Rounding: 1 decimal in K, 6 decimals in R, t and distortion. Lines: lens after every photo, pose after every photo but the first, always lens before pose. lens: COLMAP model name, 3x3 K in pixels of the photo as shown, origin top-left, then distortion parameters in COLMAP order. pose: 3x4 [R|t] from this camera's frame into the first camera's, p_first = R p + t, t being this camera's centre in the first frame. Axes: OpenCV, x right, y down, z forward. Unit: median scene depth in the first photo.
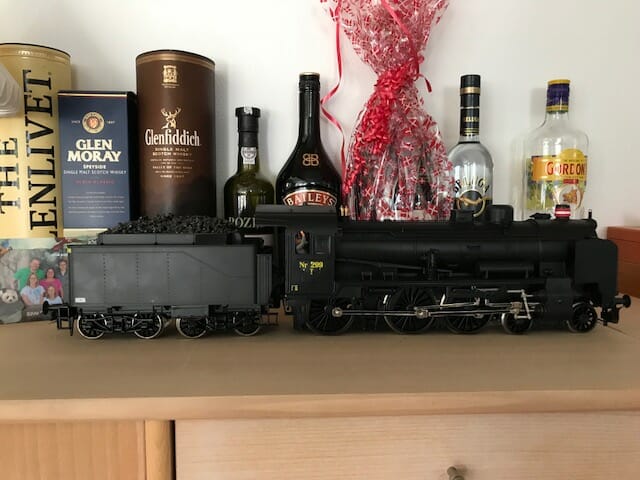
lens RADIAL K [[526.4, 0, 320.0], [0, 526.4, 240.0], [0, 0, 1]] dist [0.017036, 0.006902]
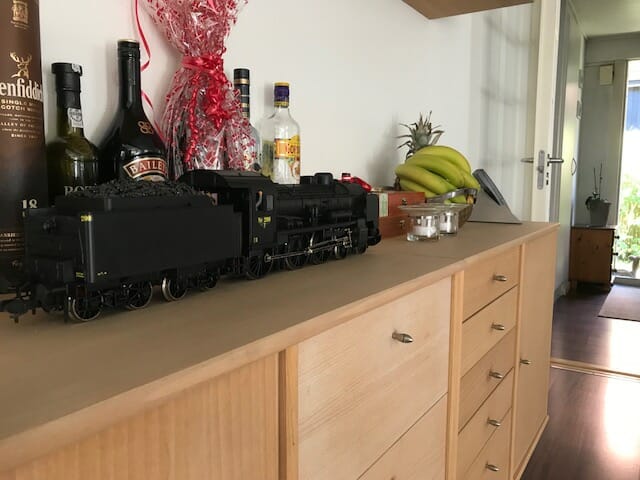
lens RADIAL K [[535.8, 0, 320.0], [0, 535.8, 240.0], [0, 0, 1]] dist [-0.007412, 0.006099]
pose [[0.578956, -0.091991, 0.810153, -0.716934], [0.062408, 0.995700, 0.068461, 0.013166], [-0.812967, 0.010925, 0.582208, 0.136543]]
